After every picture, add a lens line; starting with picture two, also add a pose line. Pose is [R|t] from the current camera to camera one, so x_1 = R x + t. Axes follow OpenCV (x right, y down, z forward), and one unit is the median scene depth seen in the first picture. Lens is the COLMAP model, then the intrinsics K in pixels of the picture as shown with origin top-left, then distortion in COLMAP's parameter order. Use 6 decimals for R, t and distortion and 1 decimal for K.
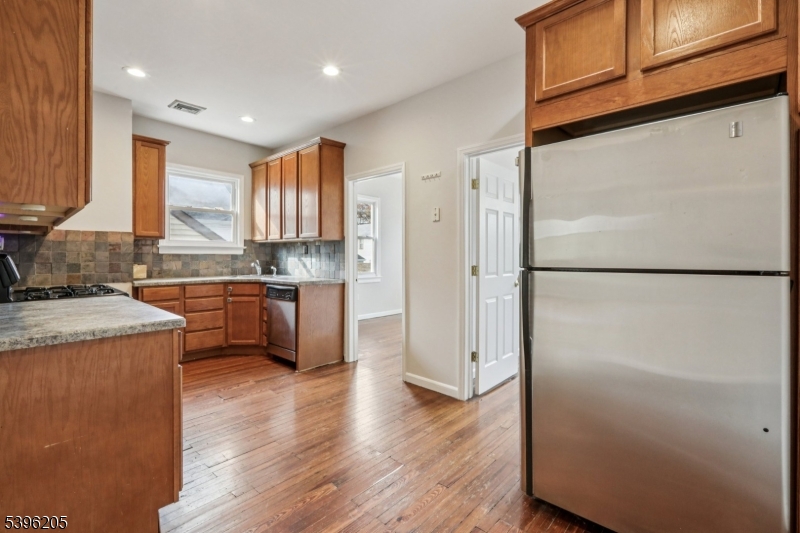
lens RADIAL K [[364.1, 0, 399.8], [0, 364.1, 261.7], [0, 0, 1]] dist [-0.001334, -0.000131]
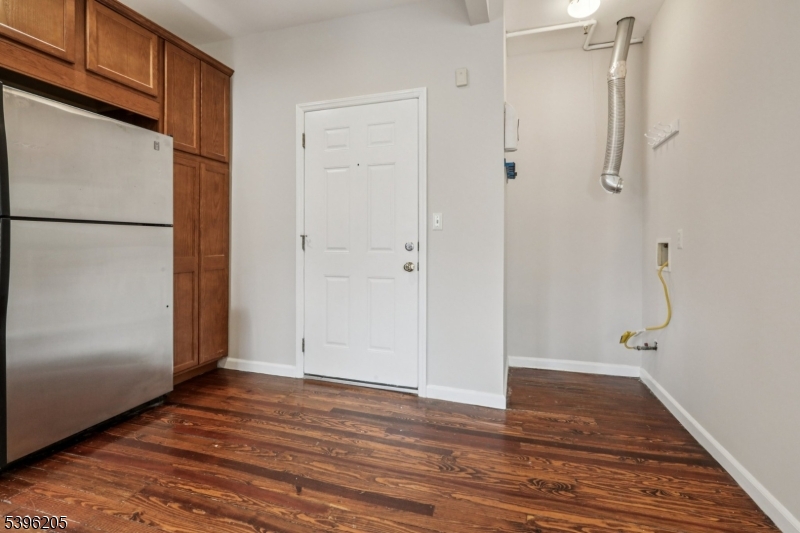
lens RADIAL K [[359.9, 0, 400.6], [0, 359.9, 245.5], [0, 0, 1]] dist [-0.000464, 0.000021]
pose [[-0.433703, -0.000841, 0.901055, -0.292489], [0.020933, 0.999720, 0.011008, 0.034014], [-0.900813, 0.023636, -0.433564, 0.167264]]
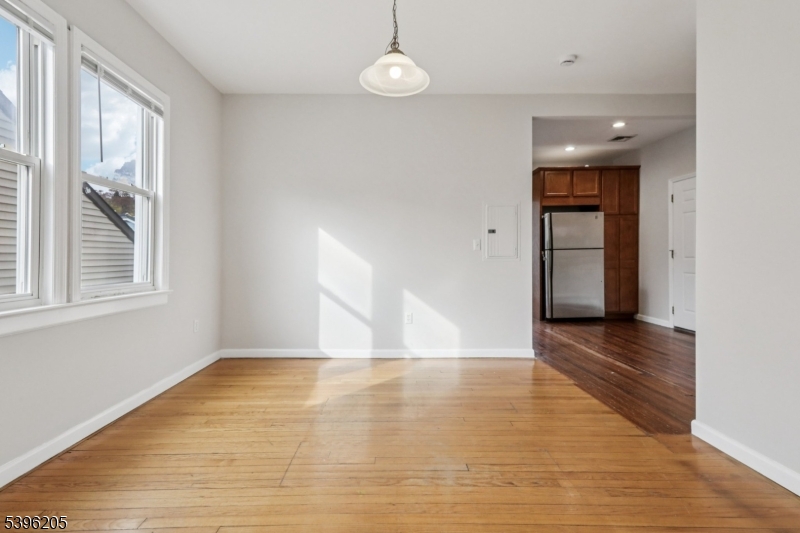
lens RADIAL K [[364.0, 0, 386.3], [0, 364.0, 266.3], [0, 0, 1]] dist [-0.000835, -0.000062]
pose [[0.730918, -0.025608, 0.681985, -1.005272], [0.029279, 0.999552, 0.006154, 0.036458], [-0.681837, 0.015470, 0.731340, -0.130609]]
